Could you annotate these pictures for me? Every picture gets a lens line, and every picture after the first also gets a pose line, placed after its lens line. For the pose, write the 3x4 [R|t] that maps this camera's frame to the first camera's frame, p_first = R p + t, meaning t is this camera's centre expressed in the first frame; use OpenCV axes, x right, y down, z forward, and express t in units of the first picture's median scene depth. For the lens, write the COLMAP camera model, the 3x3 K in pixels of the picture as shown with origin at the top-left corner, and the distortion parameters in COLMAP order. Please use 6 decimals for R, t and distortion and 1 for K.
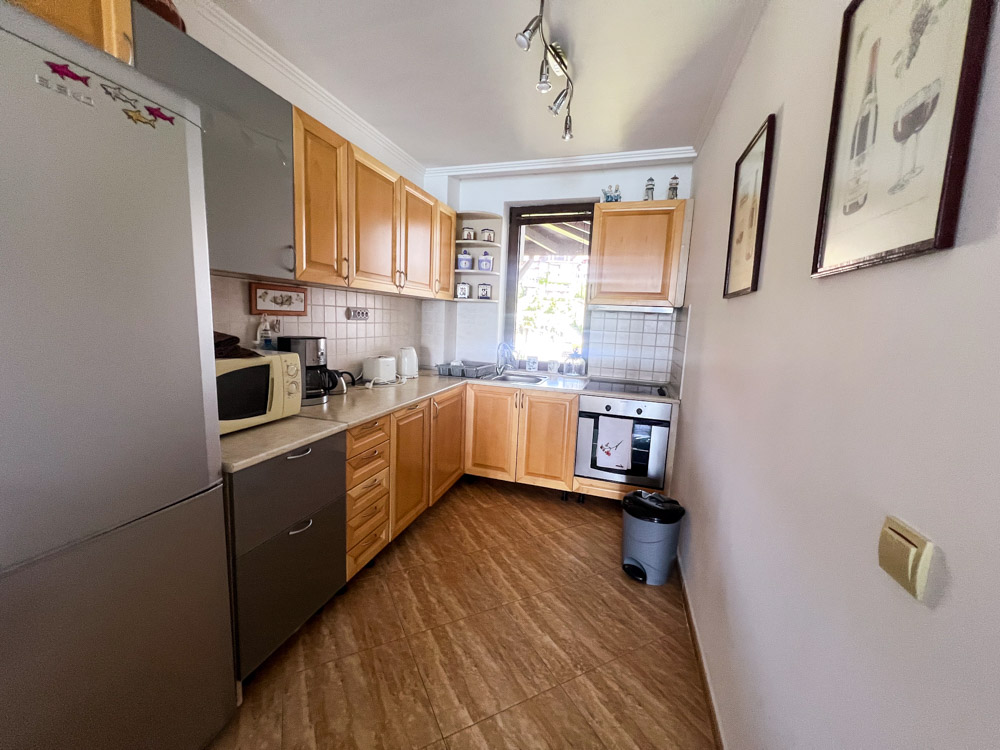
lens RADIAL K [[402.7, 0, 498.4], [0, 402.7, 372.9], [0, 0, 1]] dist [-0.001921, 0.000296]
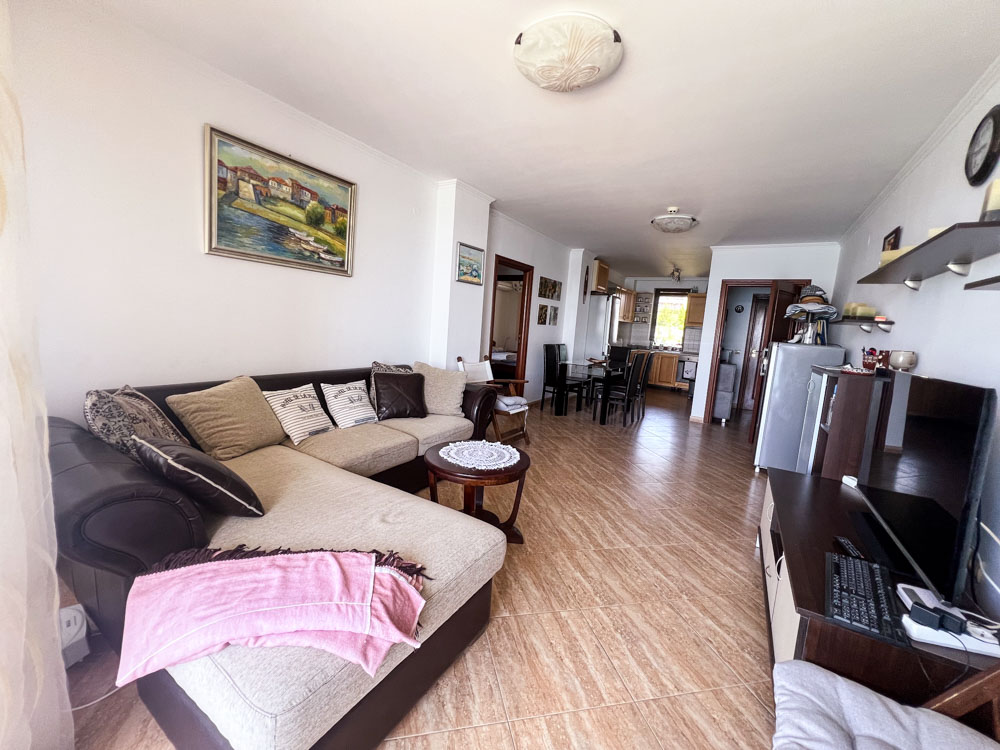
lens RADIAL K [[404.9, 0, 494.8], [0, 404.9, 372.2], [0, 0, 1]] dist [-0.003157, -0.000099]
pose [[0.966037, 0.059860, -0.251375, -0.319767], [-0.065561, 0.997745, -0.014356, 0.275132], [0.249949, 0.030349, 0.967783, -2.010613]]
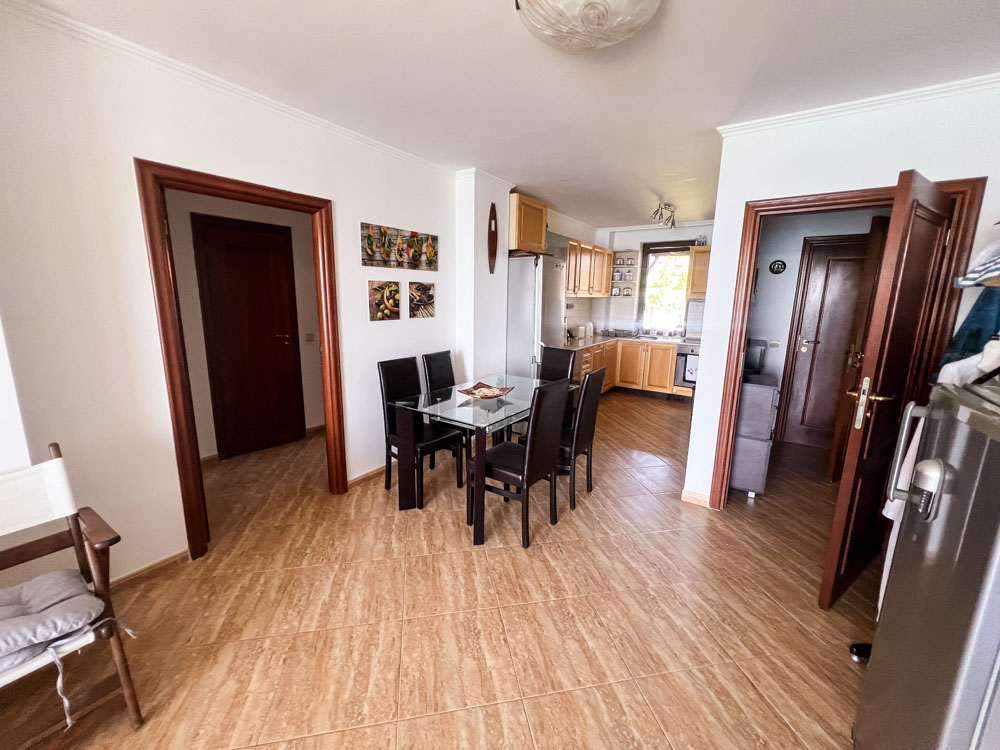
lens RADIAL K [[404.9, 0, 495.5], [0, 404.9, 372.2], [0, 0, 1]] dist [-0.003157, -0.000099]
pose [[0.956687, 0.029839, -0.289585, -0.066907], [-0.015809, 0.998590, 0.050669, 0.087140], [0.290689, -0.043897, 0.955810, -1.012257]]
